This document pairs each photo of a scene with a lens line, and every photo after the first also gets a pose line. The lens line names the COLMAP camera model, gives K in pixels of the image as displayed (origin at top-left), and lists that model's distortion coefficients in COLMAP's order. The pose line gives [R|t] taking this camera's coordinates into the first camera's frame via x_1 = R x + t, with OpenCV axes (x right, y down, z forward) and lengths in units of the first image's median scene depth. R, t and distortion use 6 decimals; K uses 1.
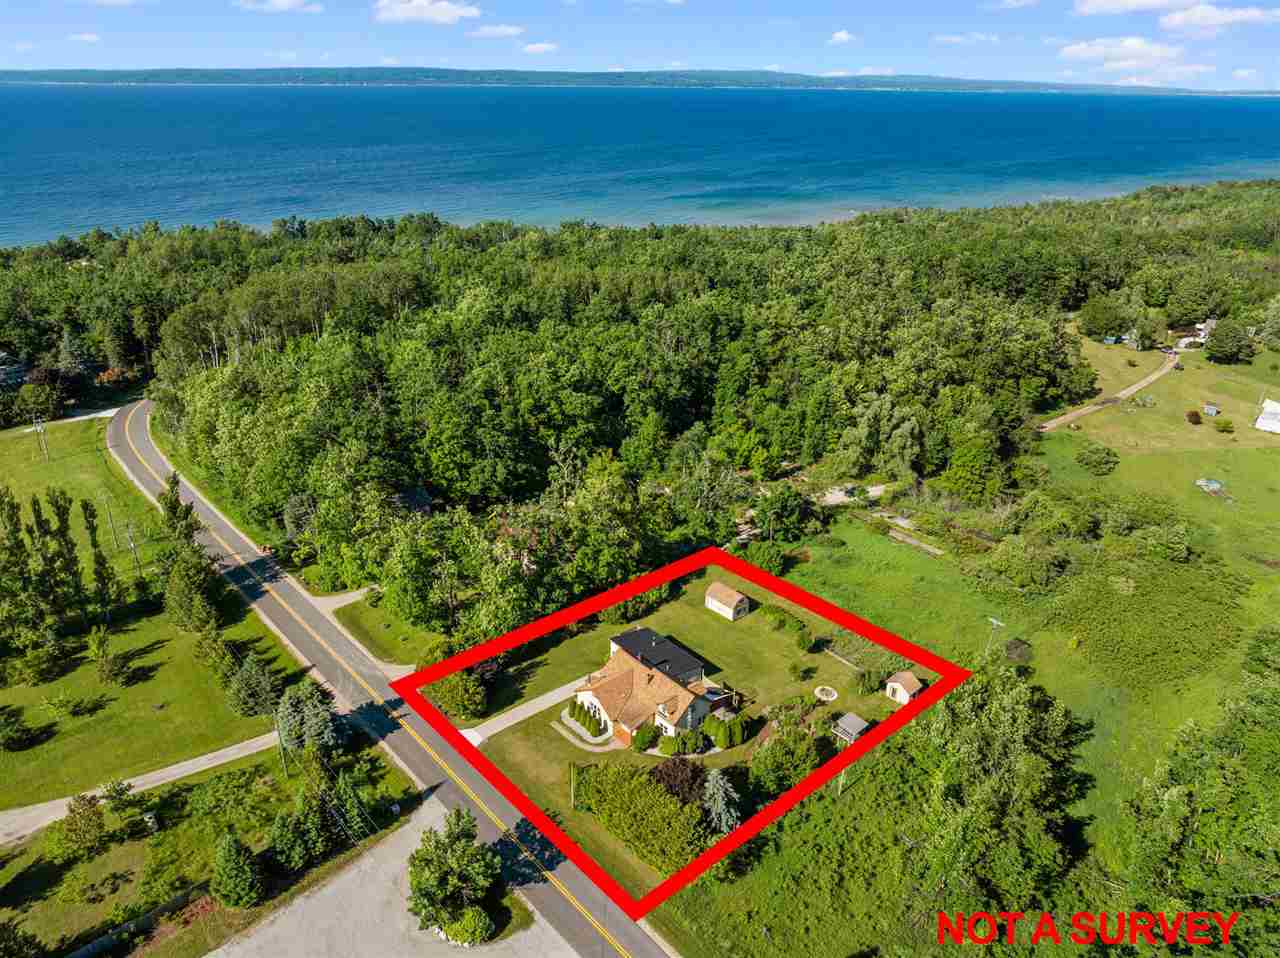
lens RADIAL K [[918.9, 0, 640.0], [0, 918.9, 479.0], [0, 0, 1]] dist [-0.039373, -0.000989]
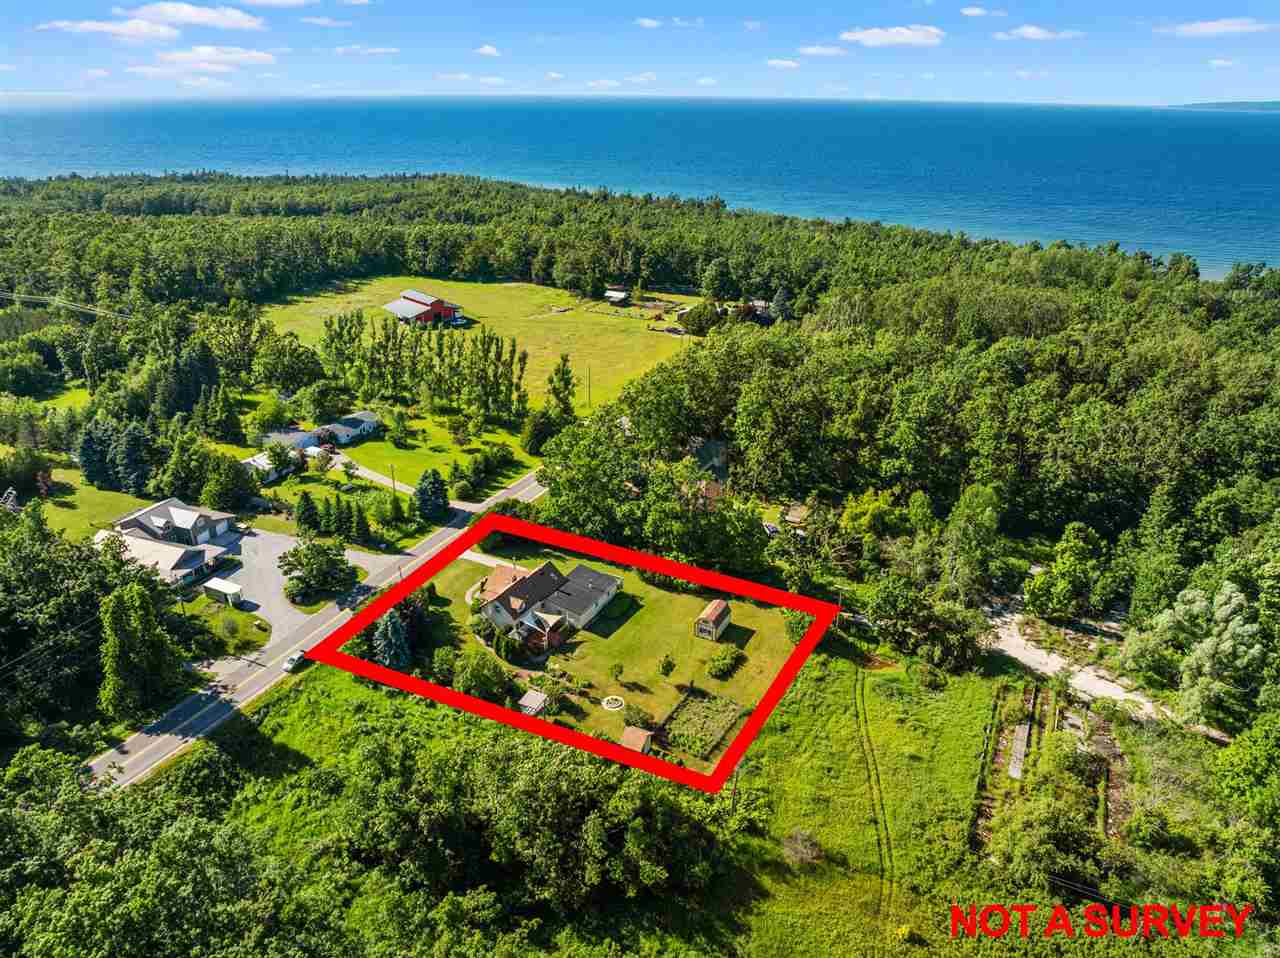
lens RADIAL K [[918.9, 0, 640.0], [0, 918.9, 479.0], [0, 0, 1]] dist [-0.039373, -0.000989]
pose [[0.325572, 0.352196, -0.877474, 1.092685], [-0.373777, 0.900384, 0.222708, -0.241167], [0.868501, 0.255472, 0.424783, 0.579382]]
